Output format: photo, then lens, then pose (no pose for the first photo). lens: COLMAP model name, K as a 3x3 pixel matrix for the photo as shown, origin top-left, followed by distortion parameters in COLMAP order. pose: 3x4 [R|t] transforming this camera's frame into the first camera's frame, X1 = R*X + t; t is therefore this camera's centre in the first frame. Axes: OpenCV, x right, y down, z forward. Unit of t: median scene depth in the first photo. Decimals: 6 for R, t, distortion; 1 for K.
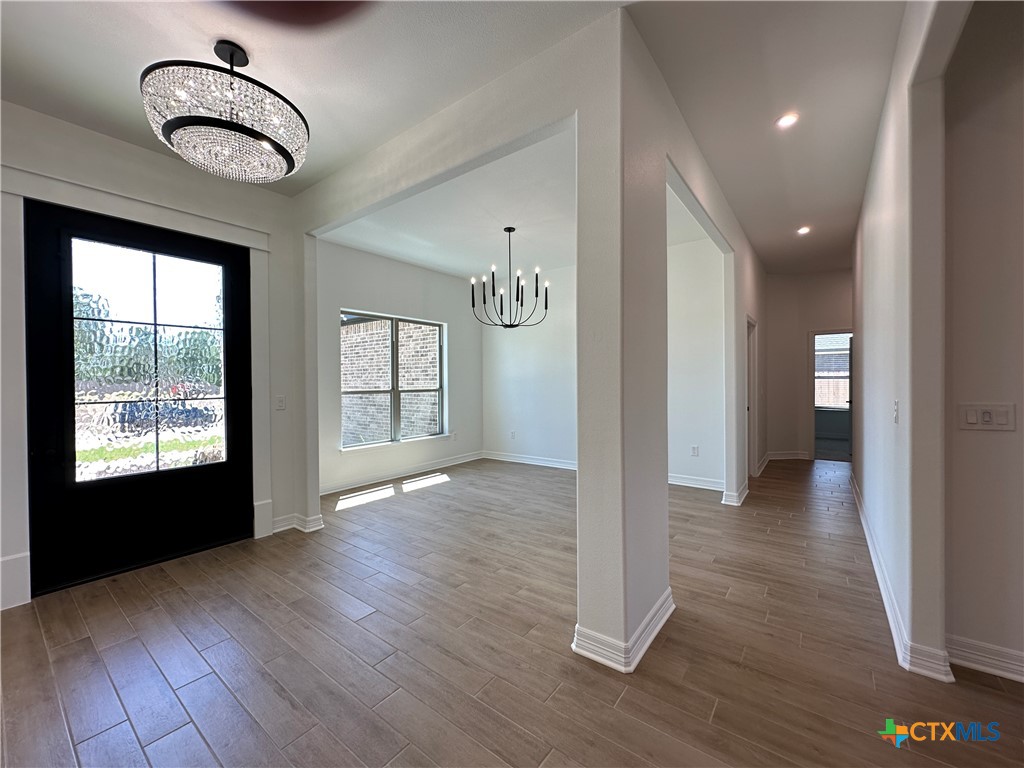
lens RADIAL K [[408.8, 0, 509.7], [0, 408.8, 389.4], [0, 0, 1]] dist [-0.006420, 0.001653]
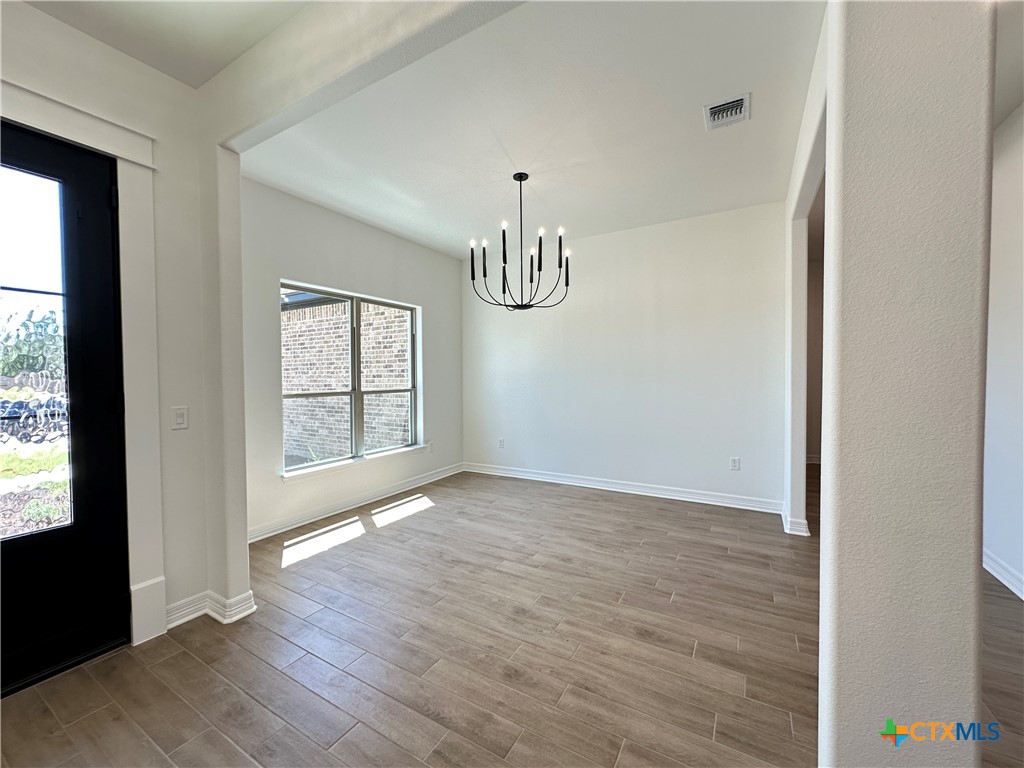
lens RADIAL K [[408.8, 0, 510.6], [0, 408.8, 388.6], [0, 0, 1]] dist [-0.006420, 0.001653]
pose [[0.992789, -0.003554, 0.119825, -0.108591], [0.002232, 0.999935, 0.011162, -0.014299], [-0.119857, -0.010814, 0.992732, 0.260169]]
